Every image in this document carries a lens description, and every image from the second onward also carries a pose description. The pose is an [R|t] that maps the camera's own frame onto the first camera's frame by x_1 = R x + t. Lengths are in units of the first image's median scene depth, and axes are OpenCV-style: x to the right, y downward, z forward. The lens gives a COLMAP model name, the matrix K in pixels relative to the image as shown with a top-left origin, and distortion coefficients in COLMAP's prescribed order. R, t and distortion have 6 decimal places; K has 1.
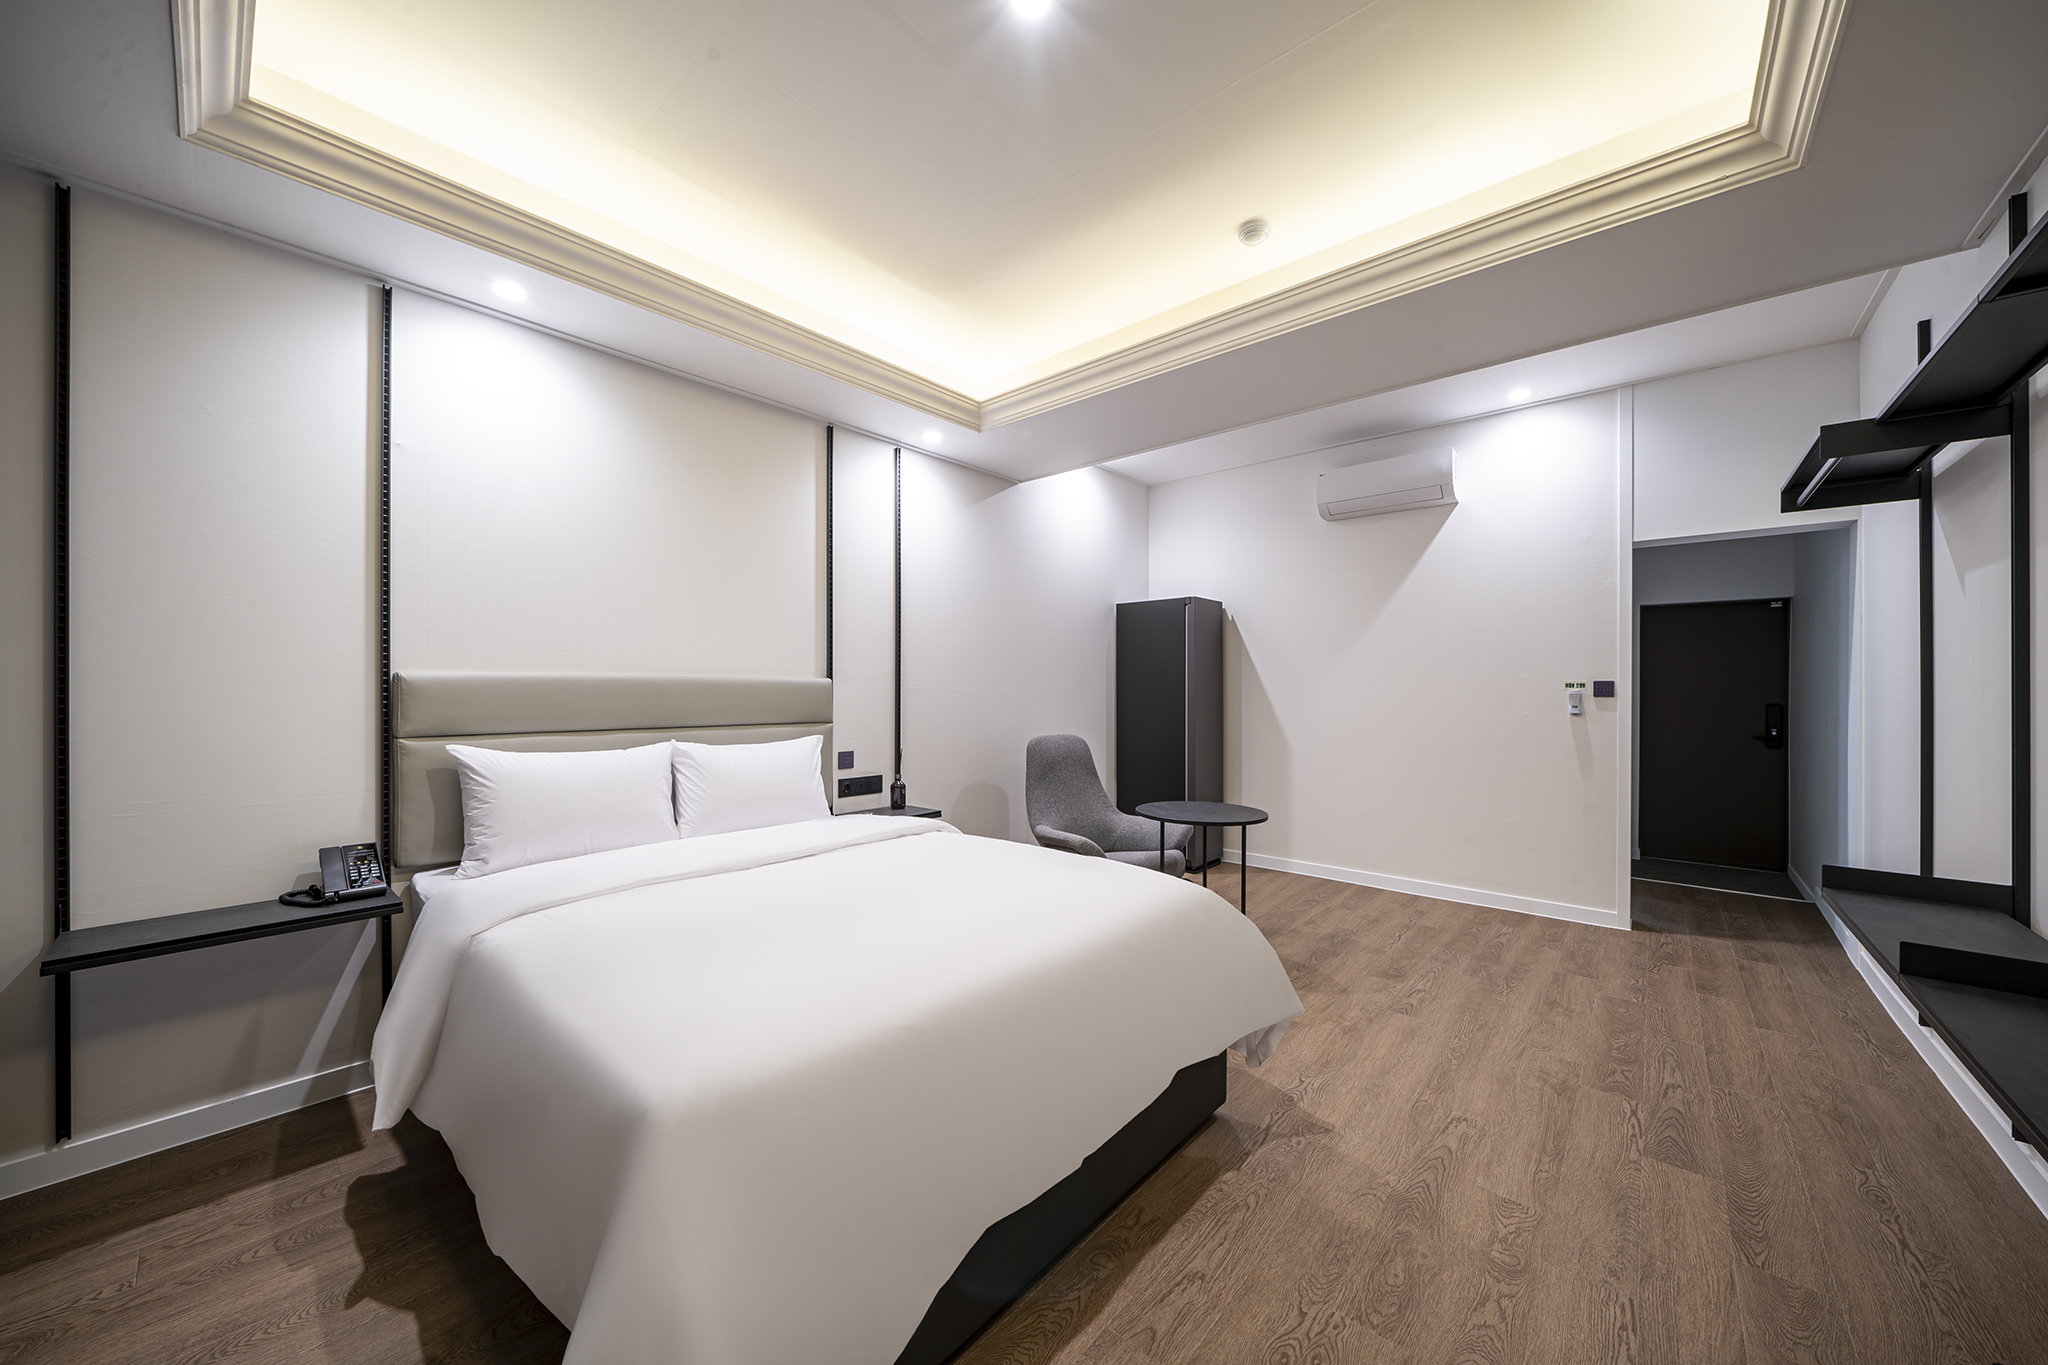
lens RADIAL K [[705.7, 0, 1025.2], [0, 705.7, 690.7], [0, 0, 1]] dist [-0.005555, 0.000208]
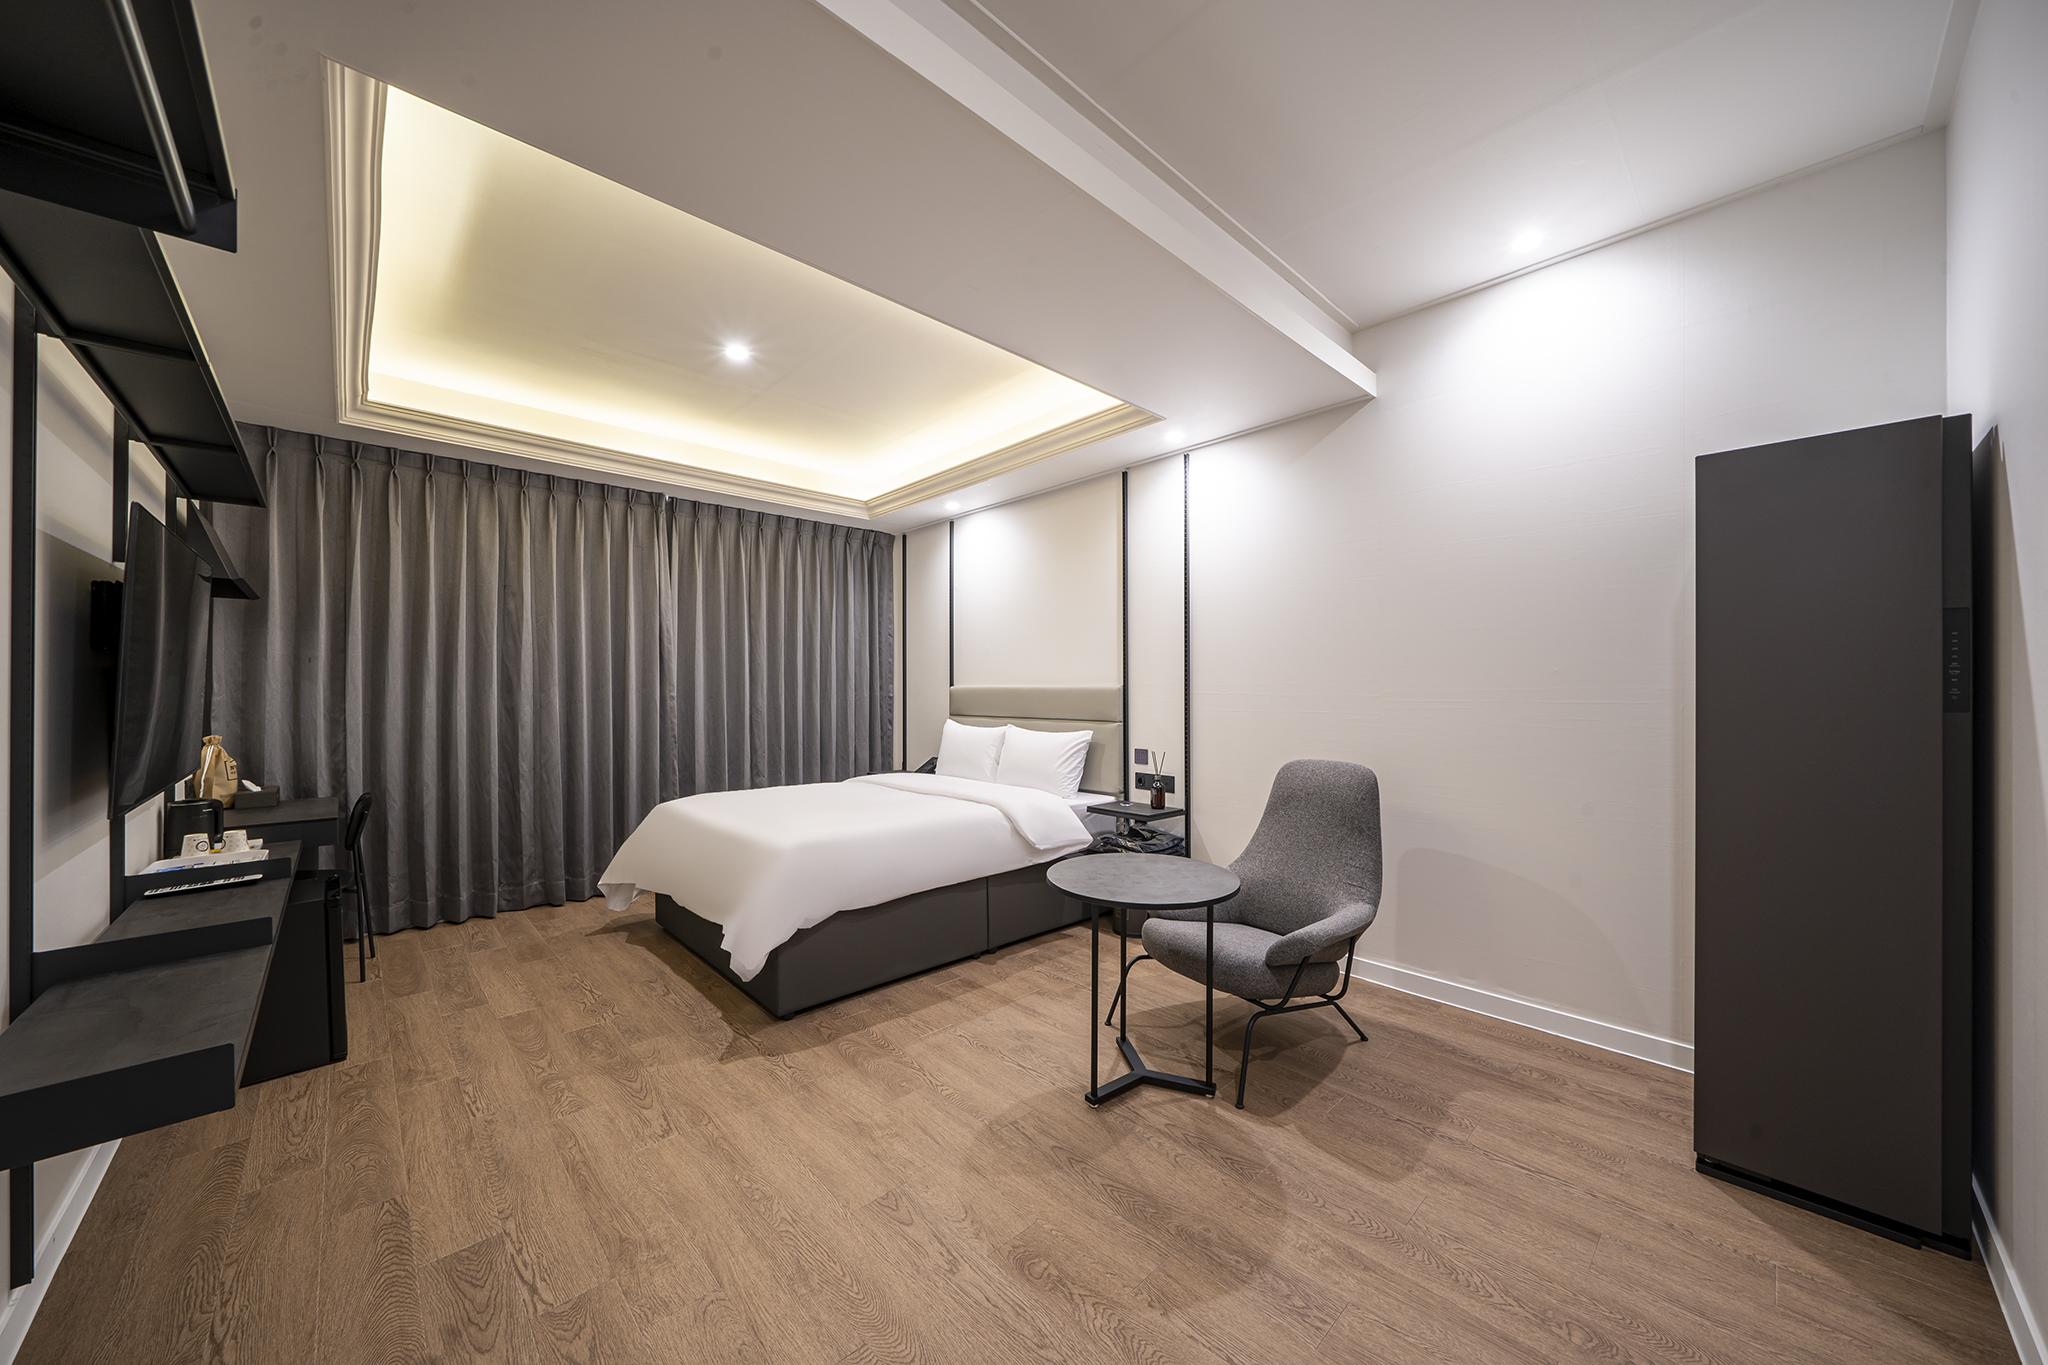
lens RADIAL K [[705.7, 0, 1025.2], [0, 705.7, 690.7], [0, 0, 1]] dist [-0.005555, 0.000208]
pose [[-0.073675, -0.001240, -0.997282, 1.591304], [-0.000417, 0.999999, -0.001213, -0.010669], [0.997282, 0.000326, -0.073675, 1.599407]]
